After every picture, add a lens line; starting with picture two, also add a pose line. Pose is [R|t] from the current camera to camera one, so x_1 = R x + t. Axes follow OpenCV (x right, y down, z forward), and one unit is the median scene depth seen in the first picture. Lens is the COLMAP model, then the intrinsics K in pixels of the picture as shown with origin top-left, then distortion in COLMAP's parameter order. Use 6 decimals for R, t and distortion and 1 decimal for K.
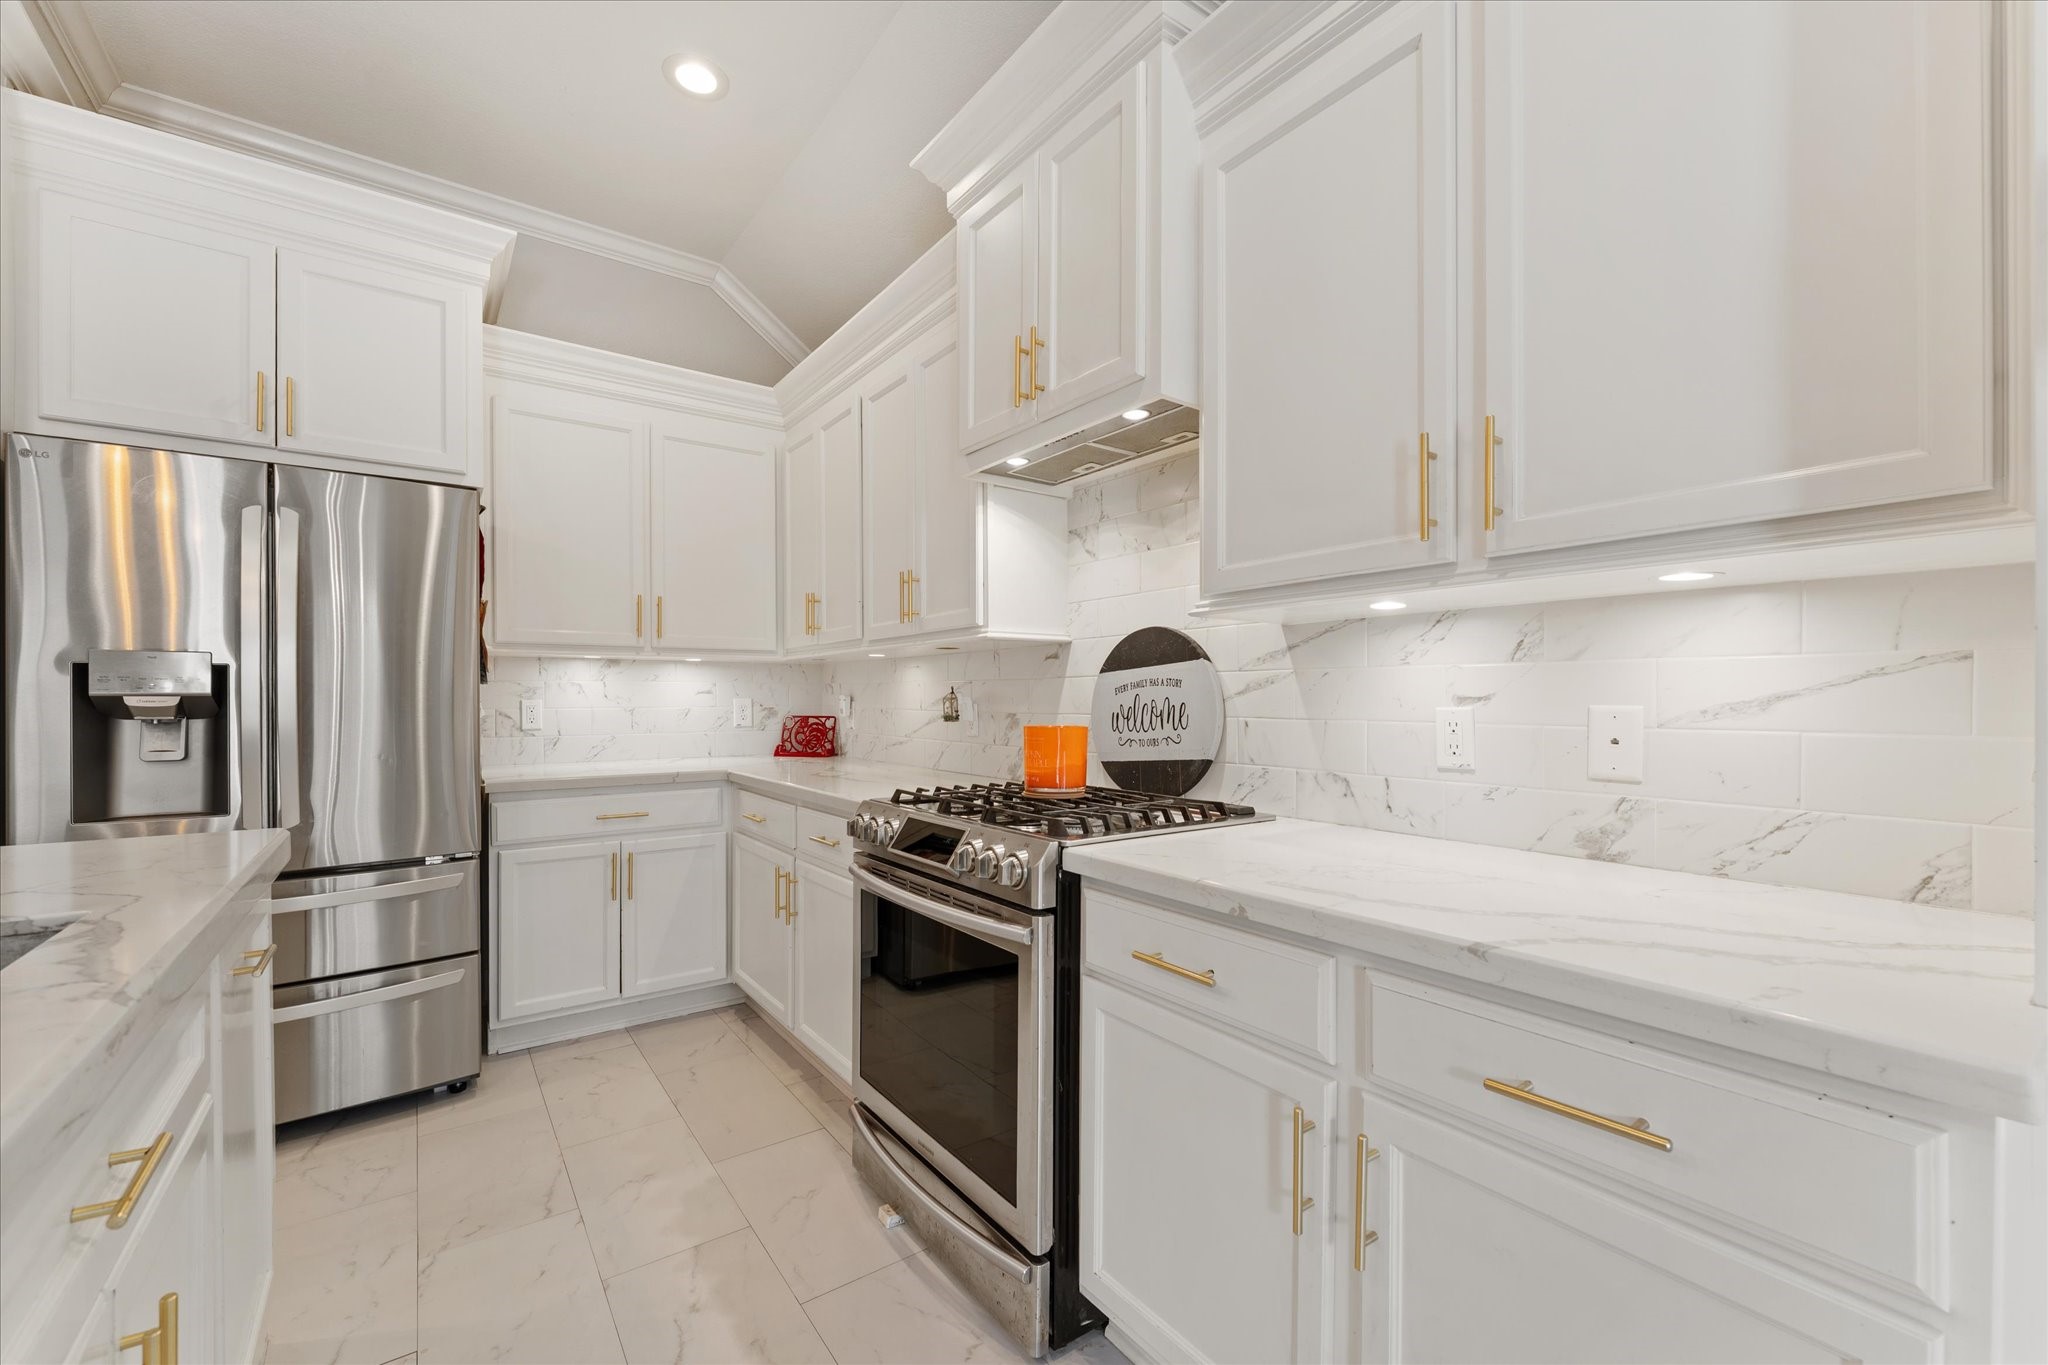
lens RADIAL K [[833.9, 0, 1020.6], [0, 833.9, 695.8], [0, 0, 1]] dist [-0.000469, 0.000078]
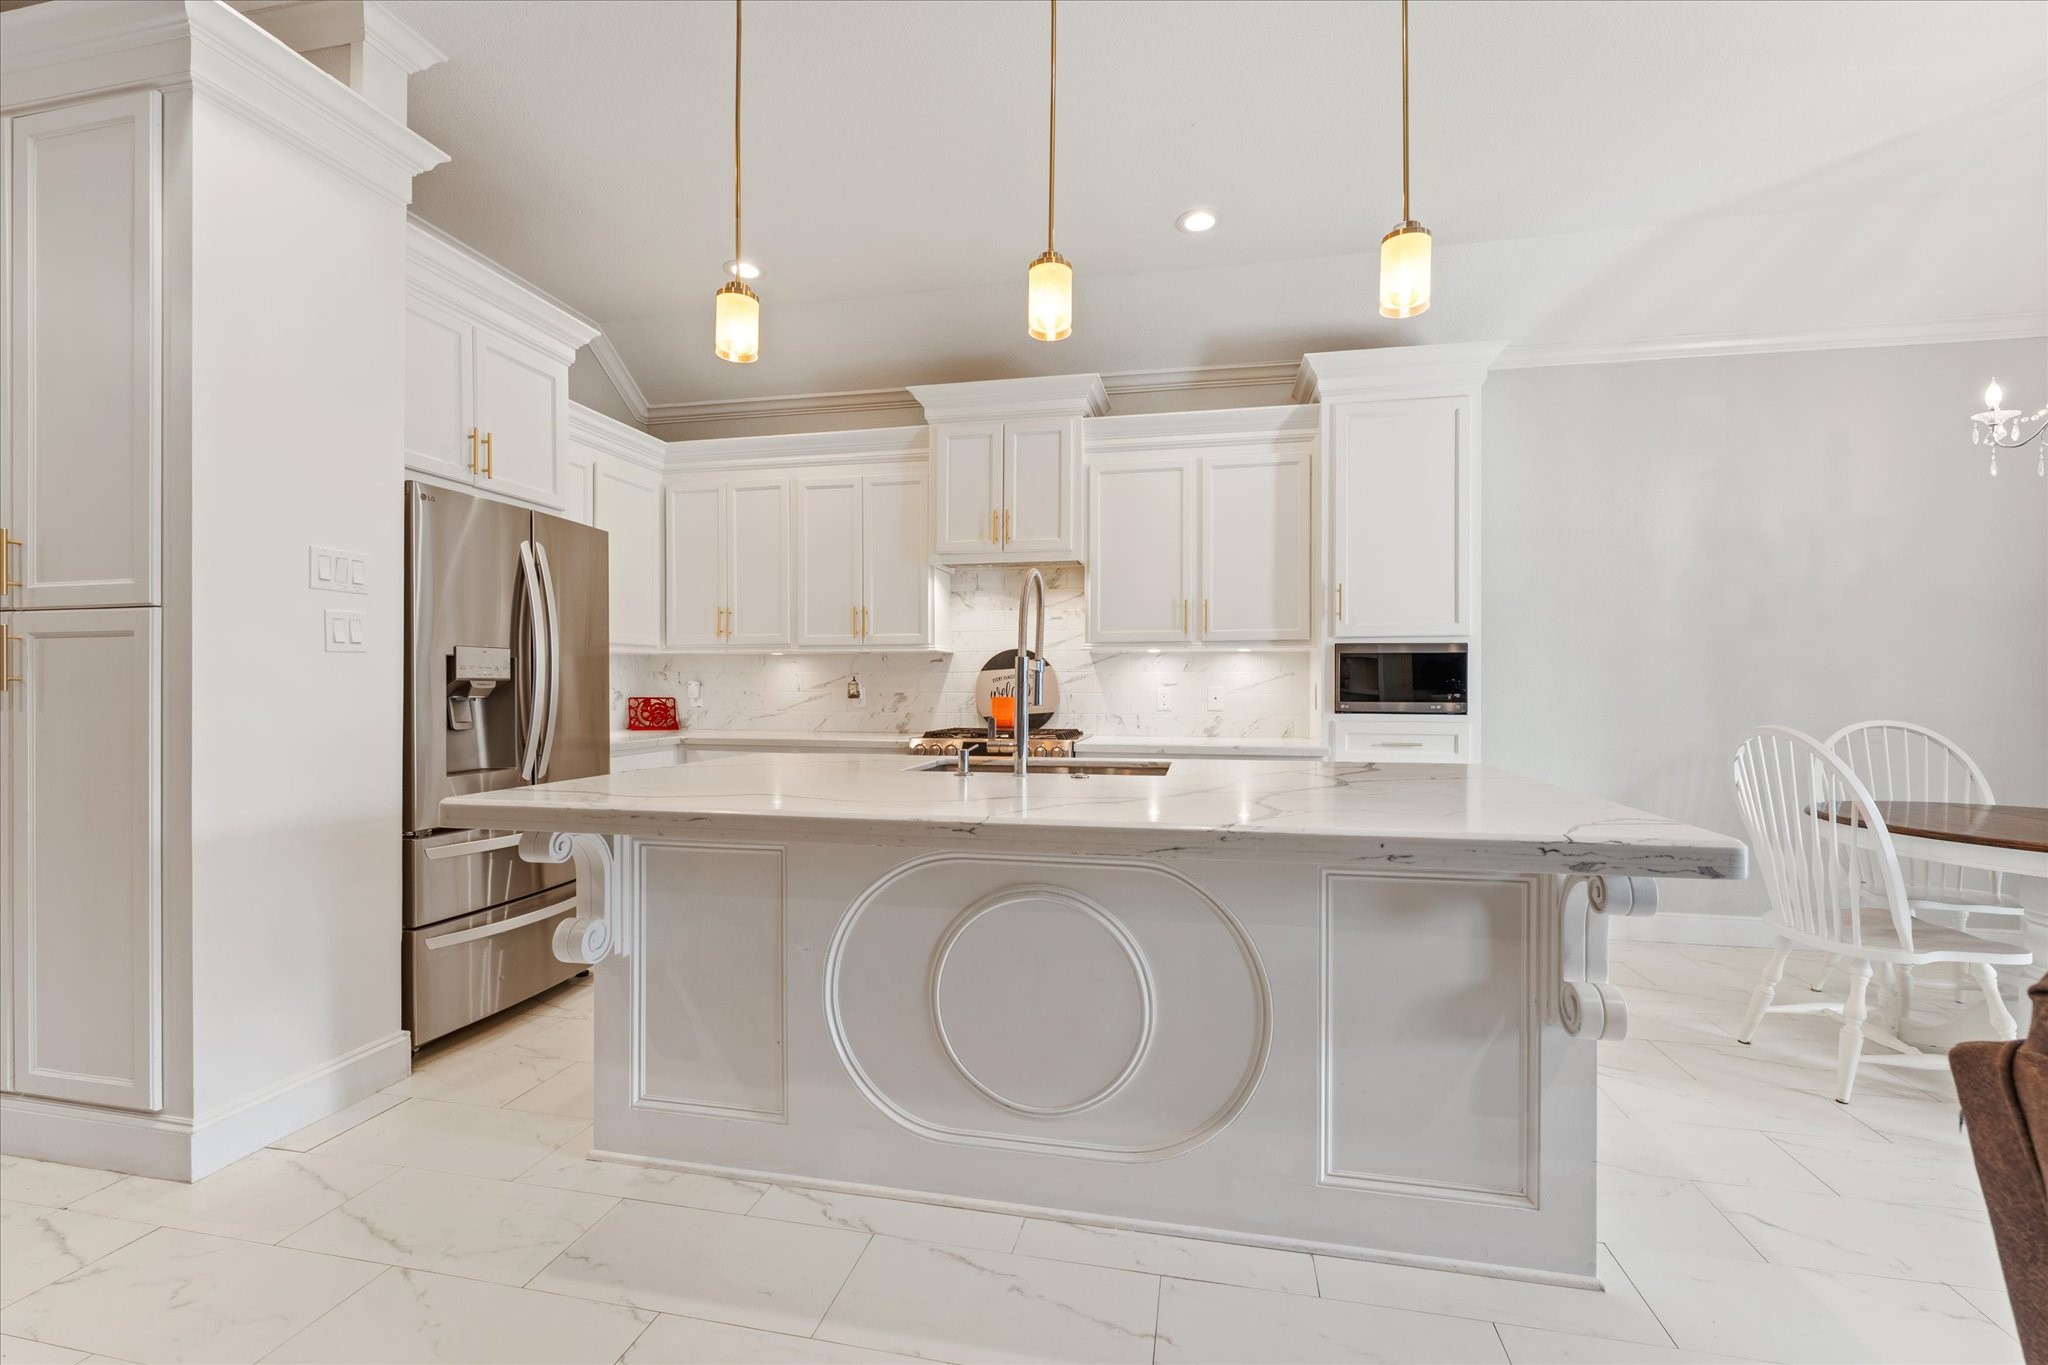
lens RADIAL K [[833.9, 0, 1034.8], [0, 833.9, 684.2], [0, 0, 1]] dist [-0.000469, 0.000078]
pose [[0.744602, 0.003064, 0.667501, -1.097787], [-0.004284, 0.999991, 0.000188, 0.002443], [-0.667495, -0.003000, 0.744608, -0.513332]]
